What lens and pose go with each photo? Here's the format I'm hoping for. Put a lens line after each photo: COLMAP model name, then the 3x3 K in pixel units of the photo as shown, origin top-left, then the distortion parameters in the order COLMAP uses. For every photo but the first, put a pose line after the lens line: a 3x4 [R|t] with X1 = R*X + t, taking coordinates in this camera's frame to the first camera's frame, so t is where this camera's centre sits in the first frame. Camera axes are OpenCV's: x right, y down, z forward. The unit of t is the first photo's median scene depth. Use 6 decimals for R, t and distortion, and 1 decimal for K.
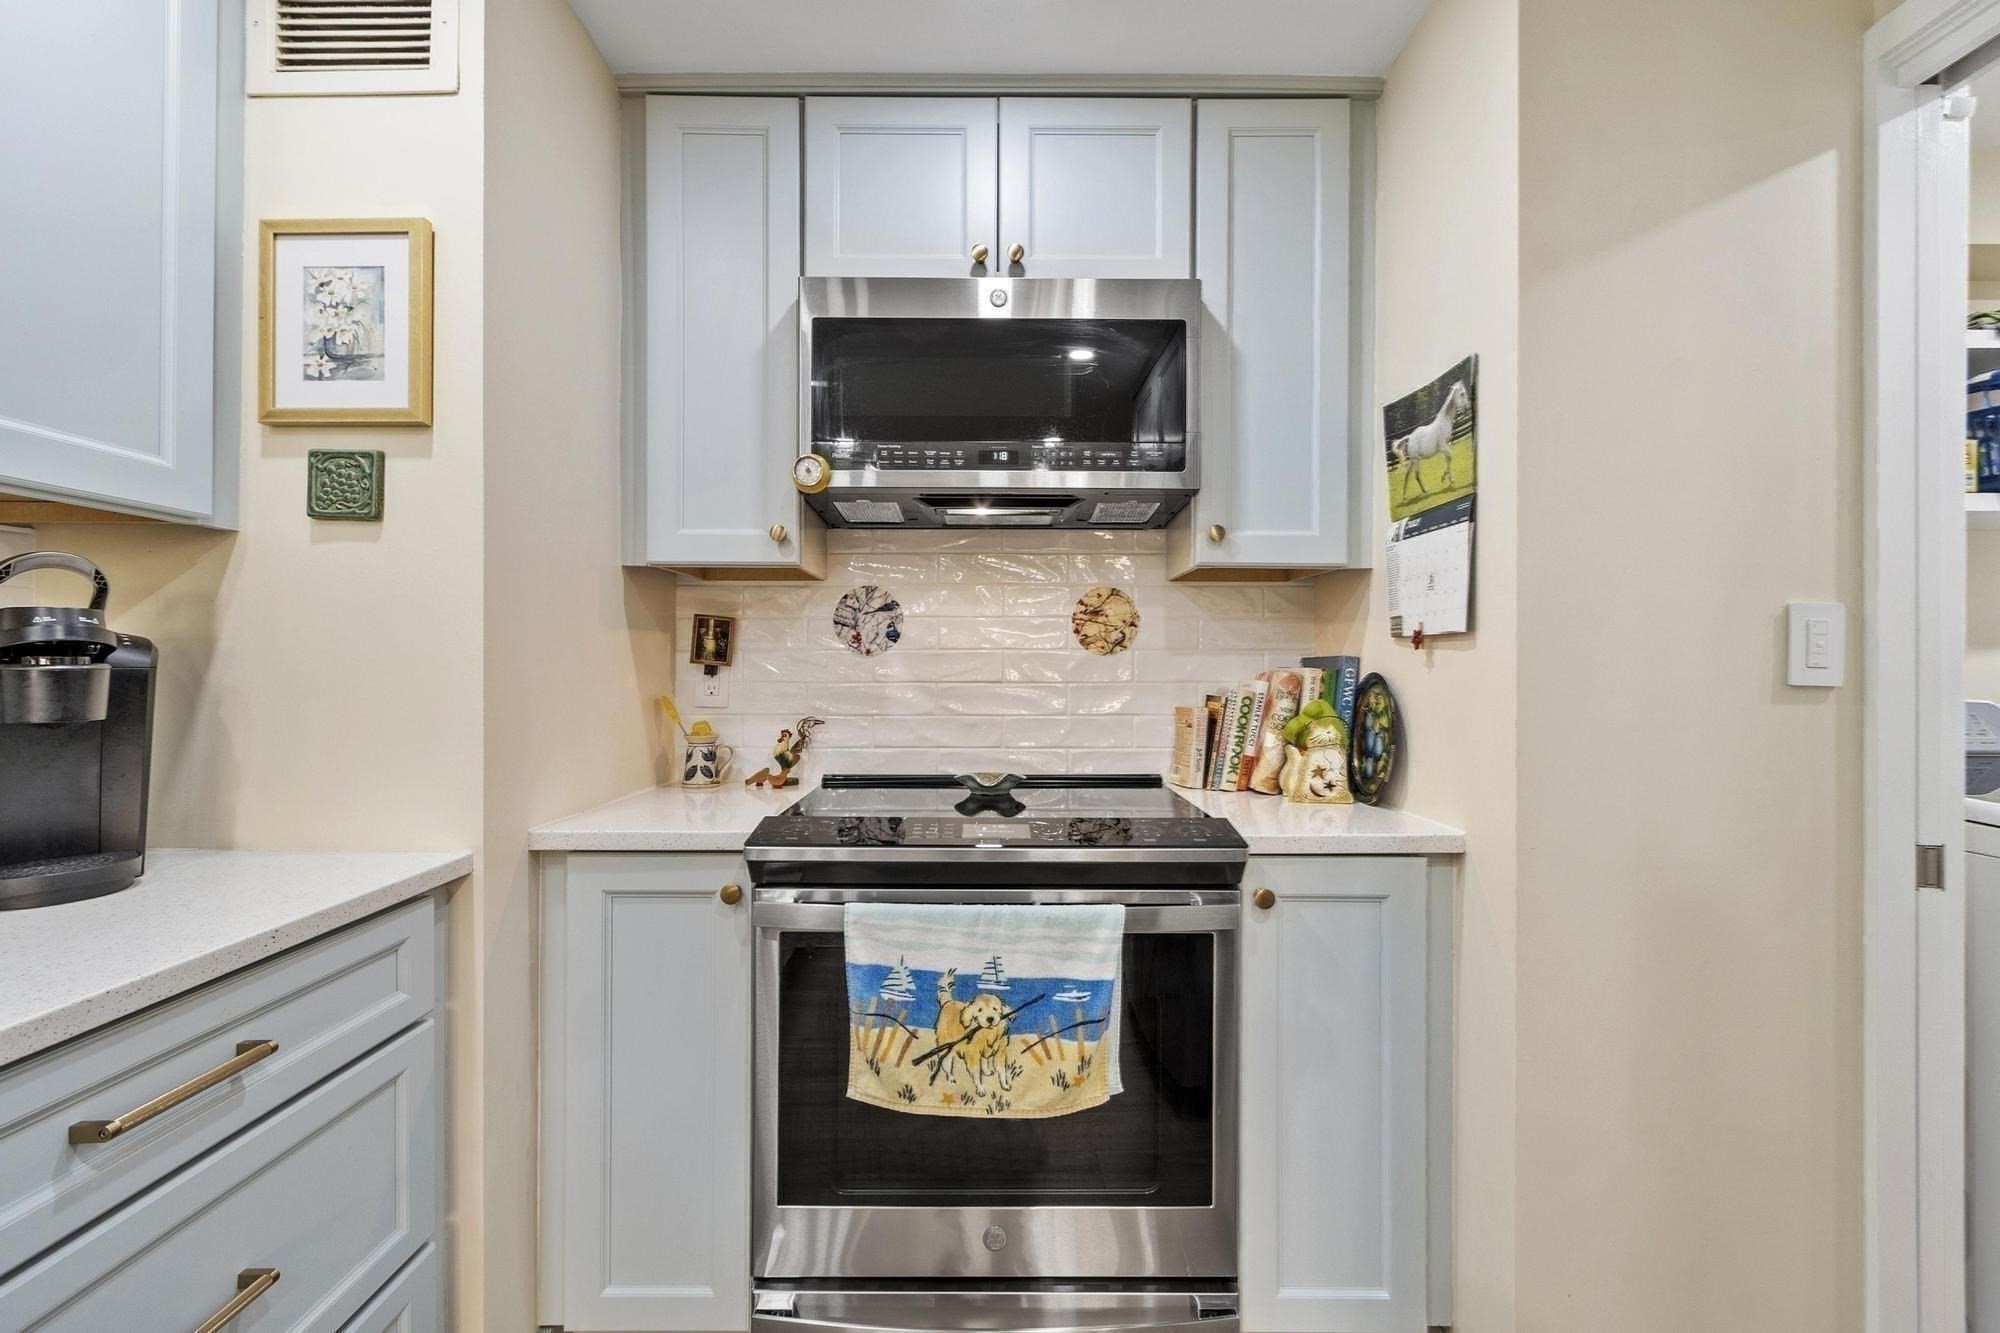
lens RADIAL K [[892.6, 0, 1000.0], [0, 892.6, 666.5], [0, 0, 1]] dist [0.000027, -0.000157]
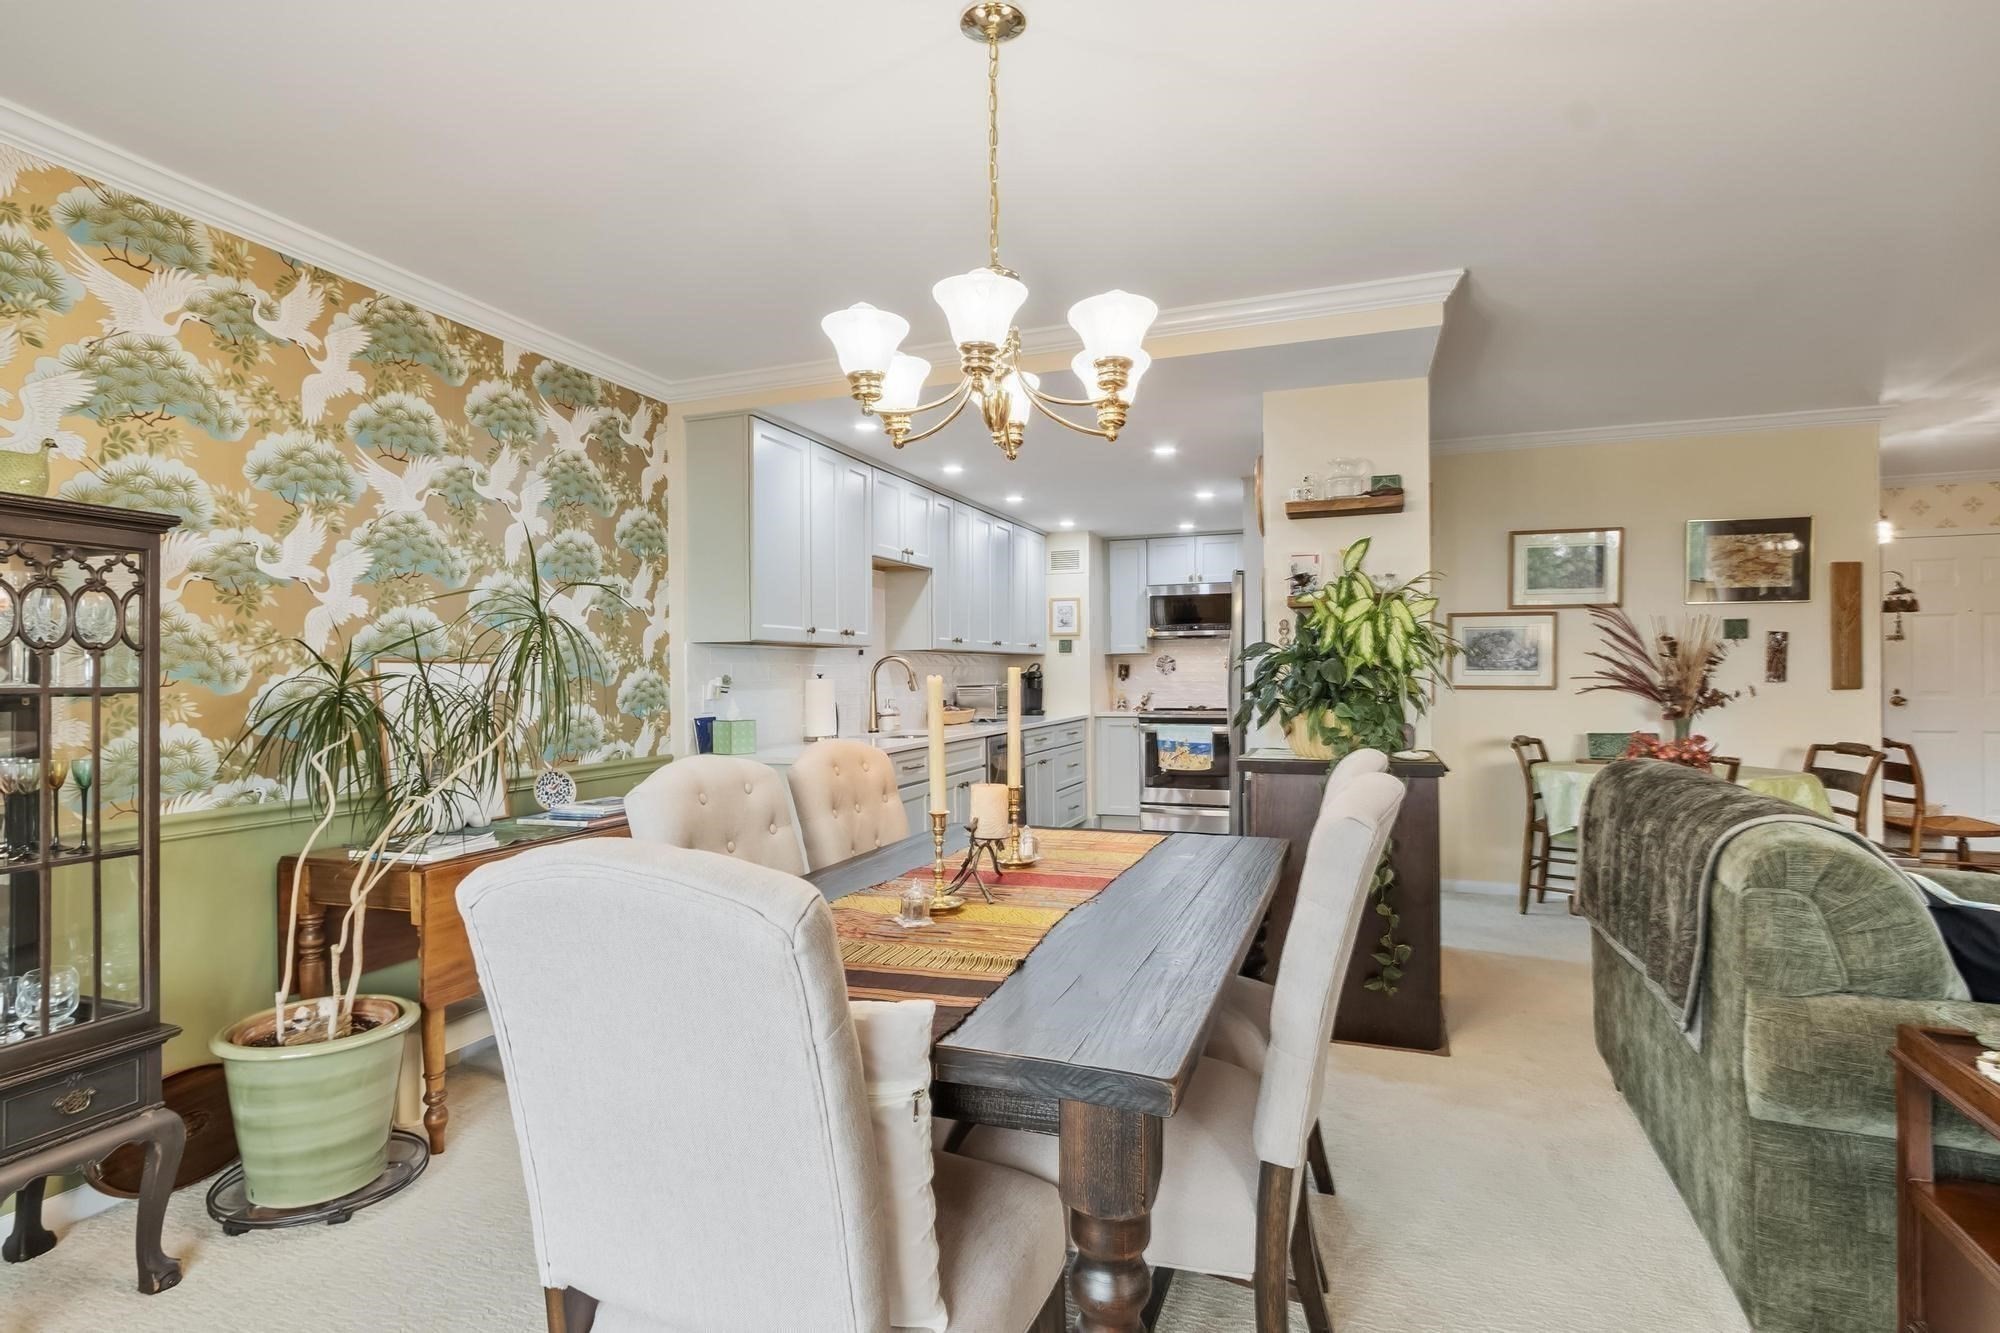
lens RADIAL K [[999.3, 0, 1000.0], [0, 999.3, 666.5], [0, 0, 1]] dist [-0.000463, -0.000009]
pose [[0.936339, -0.006081, -0.351043, 0.964204], [0.006558, 0.999978, 0.000172, -0.079458], [0.351035, -0.002463, 0.936359, -4.532502]]
